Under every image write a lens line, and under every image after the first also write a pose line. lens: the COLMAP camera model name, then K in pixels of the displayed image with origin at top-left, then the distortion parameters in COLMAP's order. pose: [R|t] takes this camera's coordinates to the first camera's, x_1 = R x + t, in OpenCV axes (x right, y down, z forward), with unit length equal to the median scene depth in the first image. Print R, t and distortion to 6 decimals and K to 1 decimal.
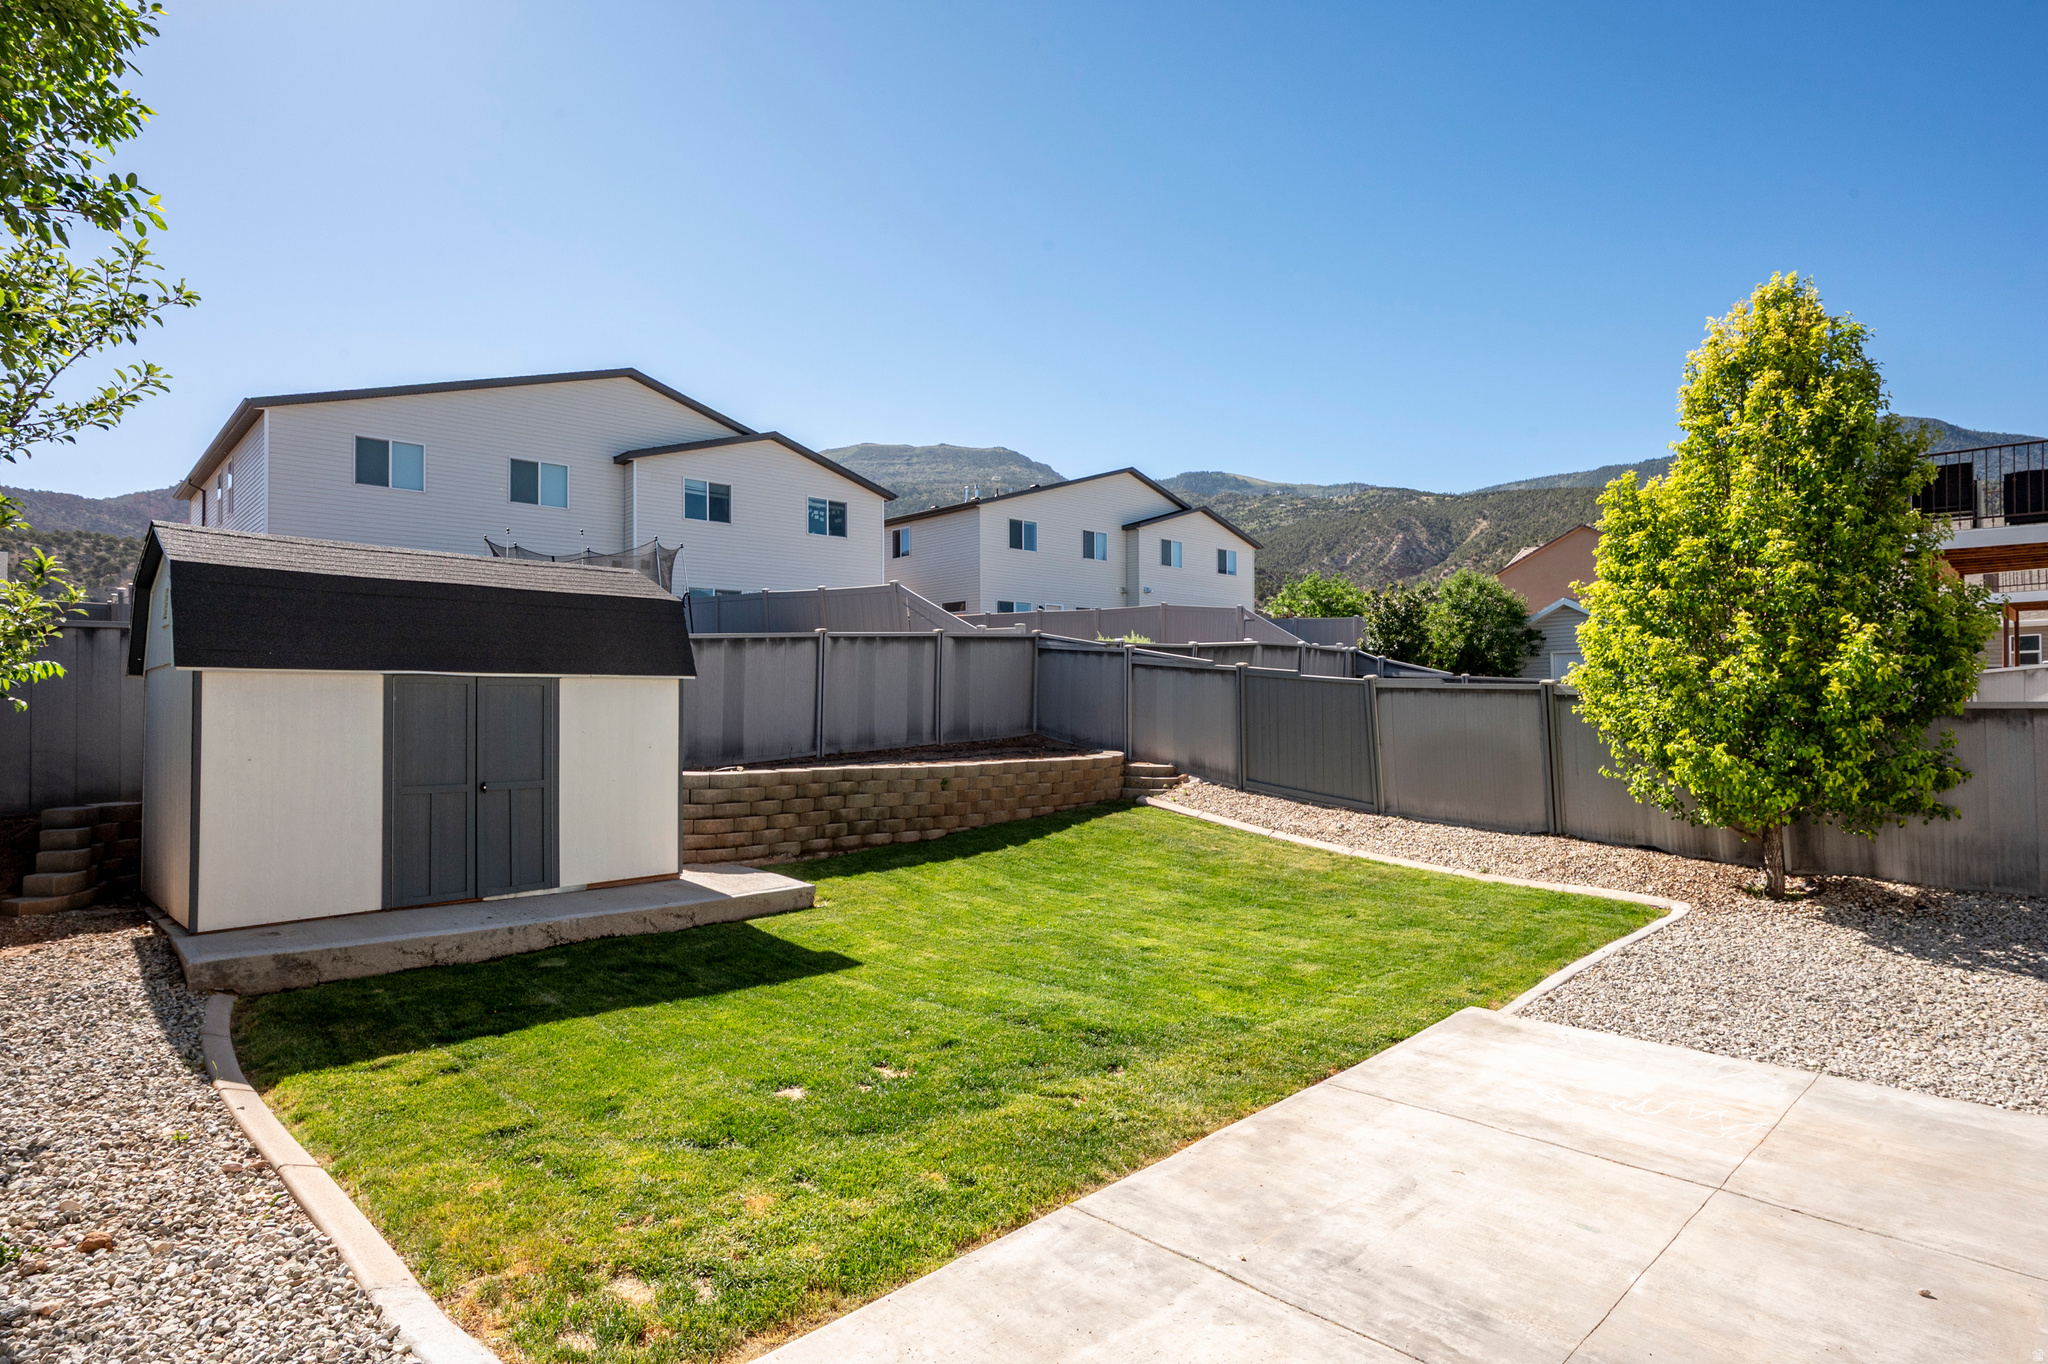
lens RADIAL K [[1035.4, 0, 1024.0], [0, 1035.4, 682.0], [0, 0, 1]] dist [-0.000328, -0.000552]
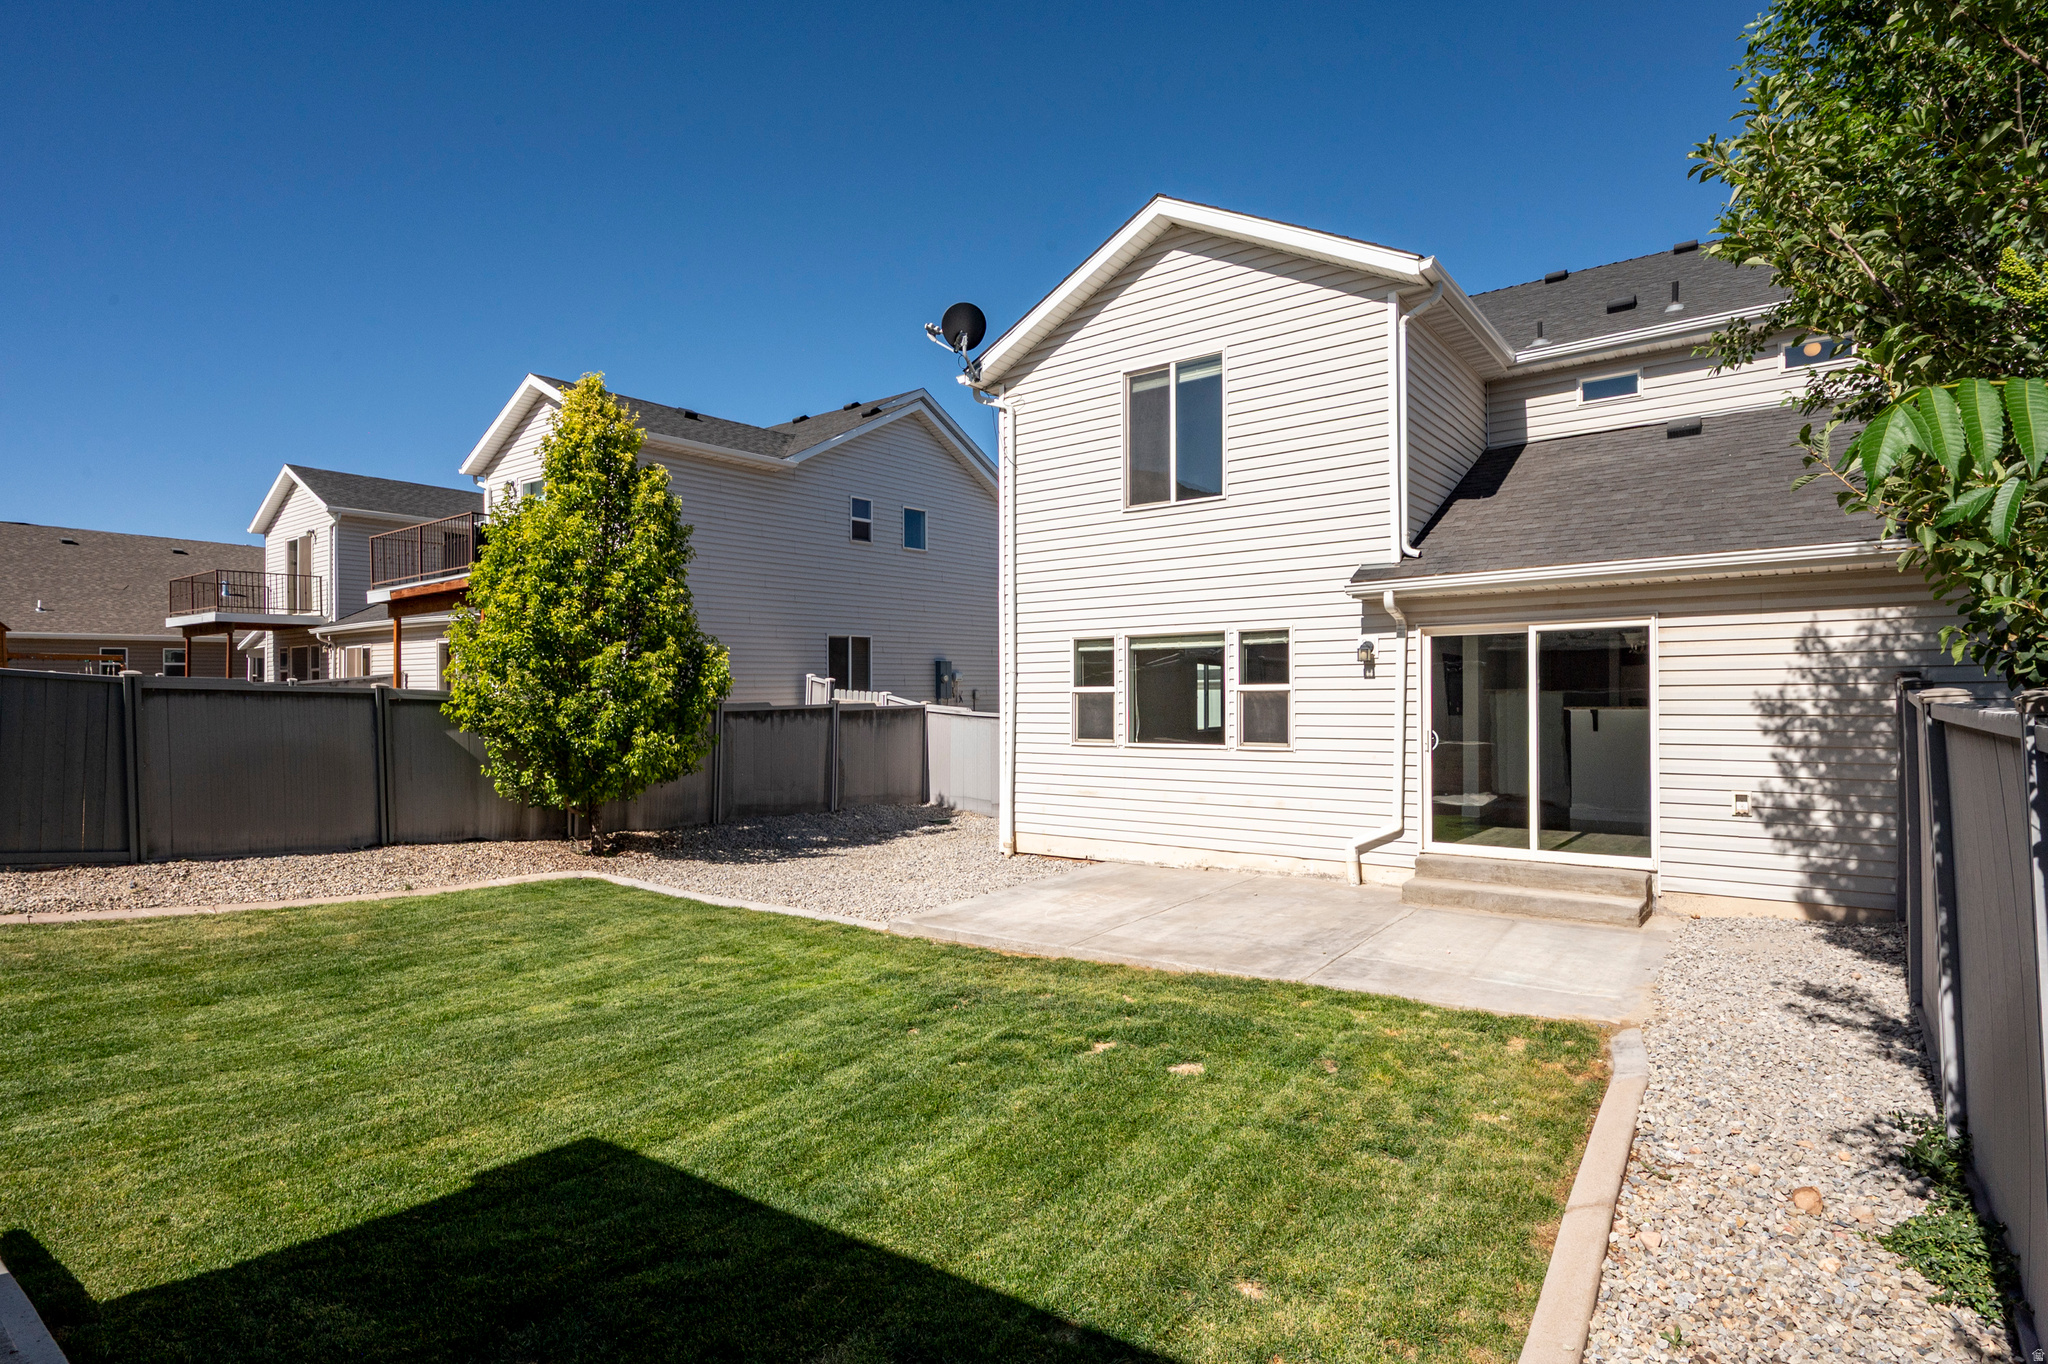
lens RADIAL K [[1035.4, 0, 1024.0], [0, 1035.4, 682.0], [0, 0, 1]] dist [-0.000328, -0.000552]
pose [[-0.185736, 0.024320, 0.982299, -0.665385], [-0.012627, 0.999552, -0.027135, 0.017217], [-0.982519, -0.017444, -0.185346, 0.725294]]
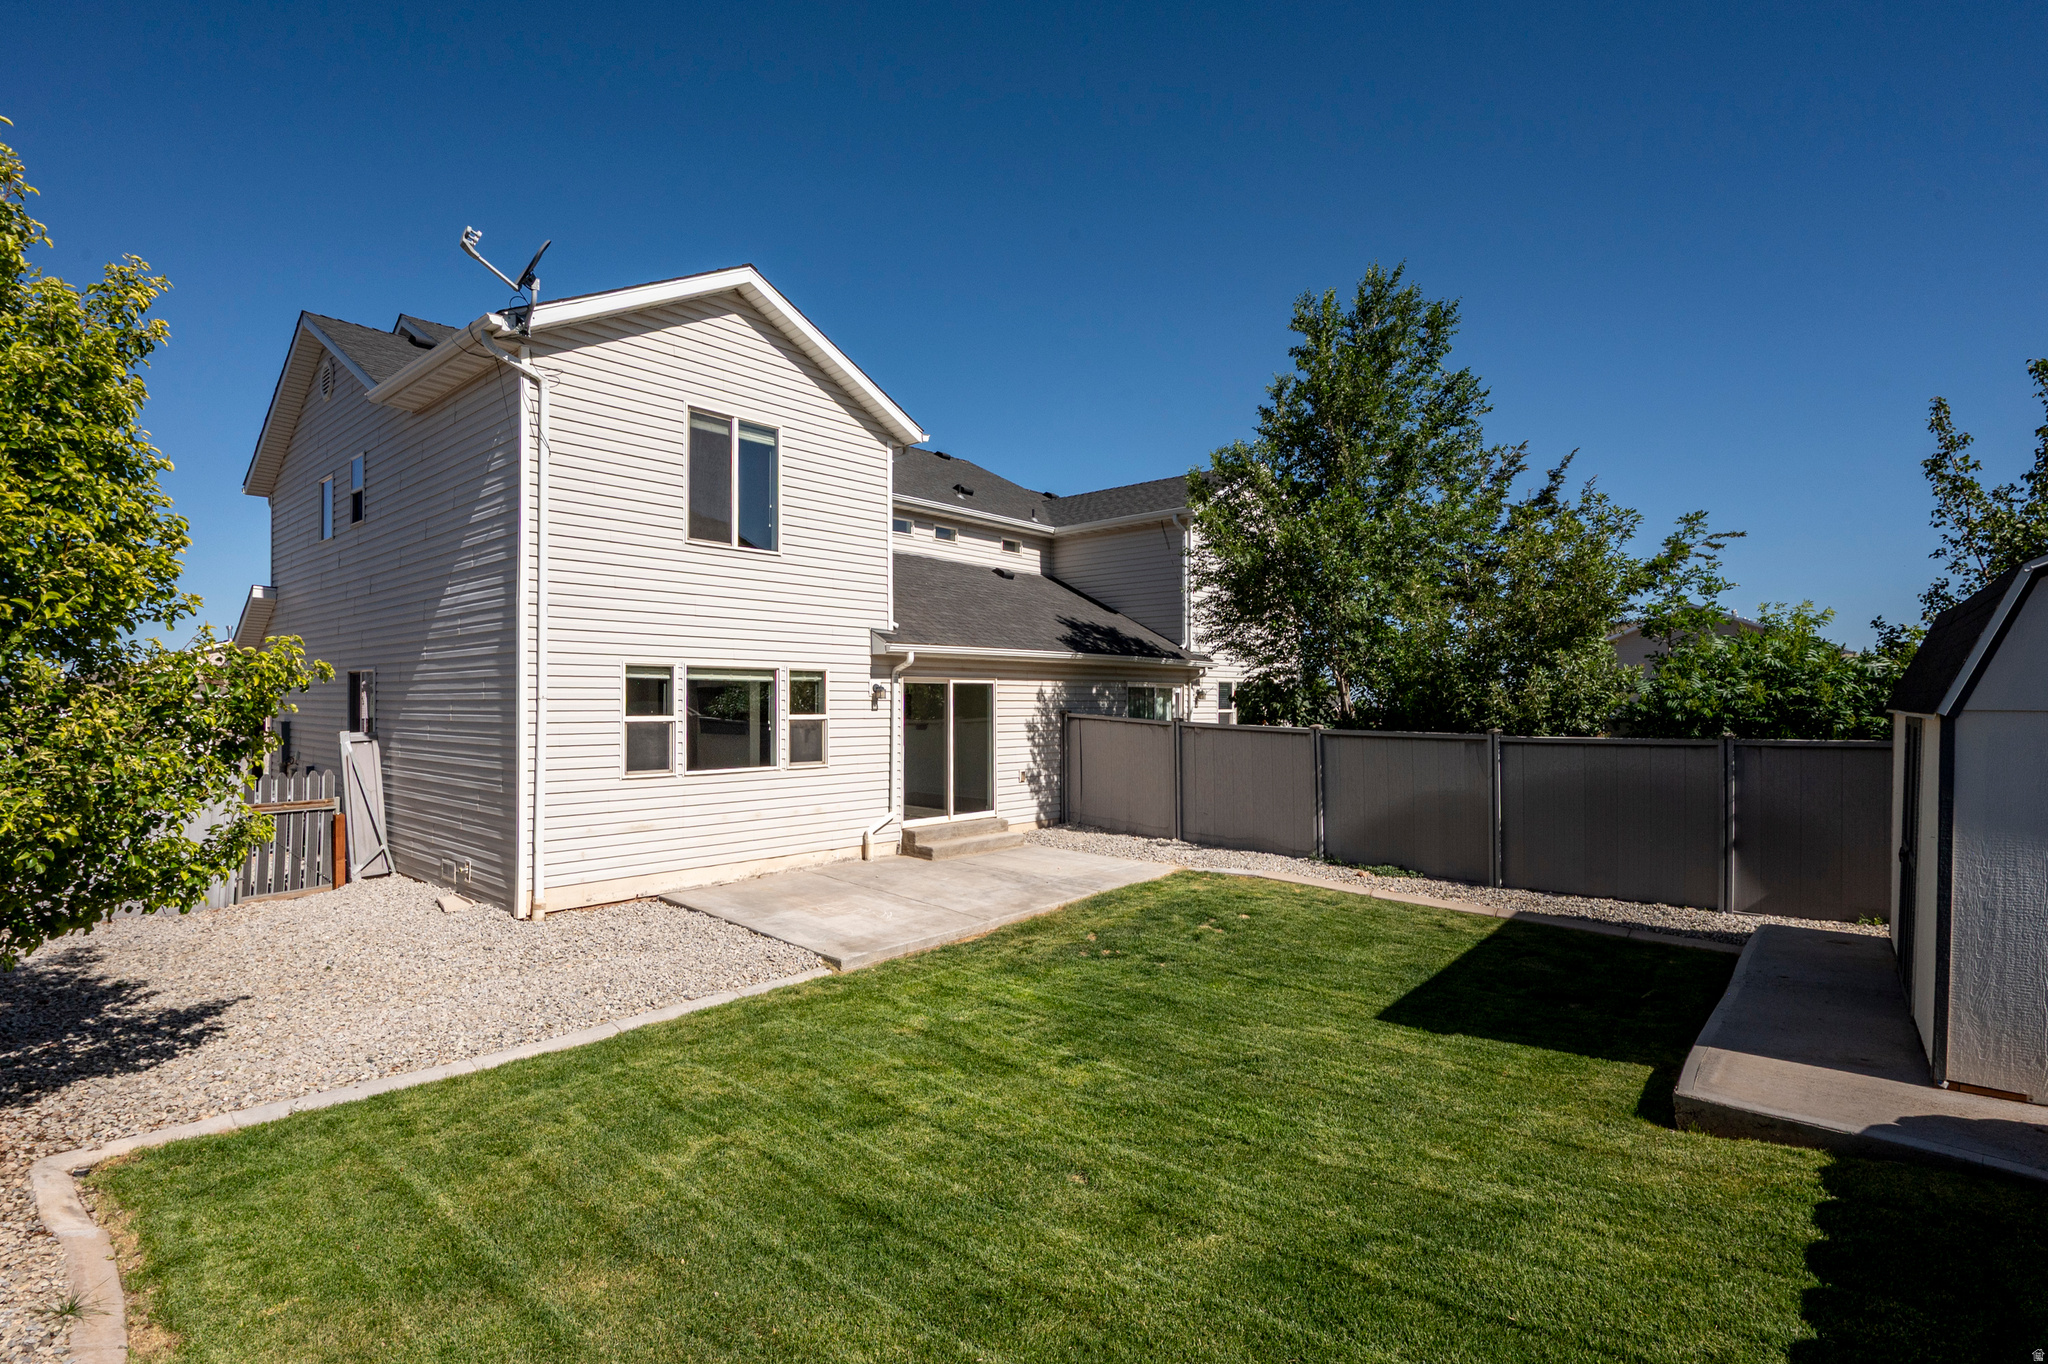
lens RADIAL K [[984.0, 0, 1013.8], [0, 984.0, 685.4], [0, 0, 1]] dist [0.000697, -0.000077]
pose [[-0.995085, 0.000010, -0.099029, 0.149583], [0.003268, 0.999459, -0.032742, -0.005949], [0.098975, -0.032904, -0.994546, 1.502995]]
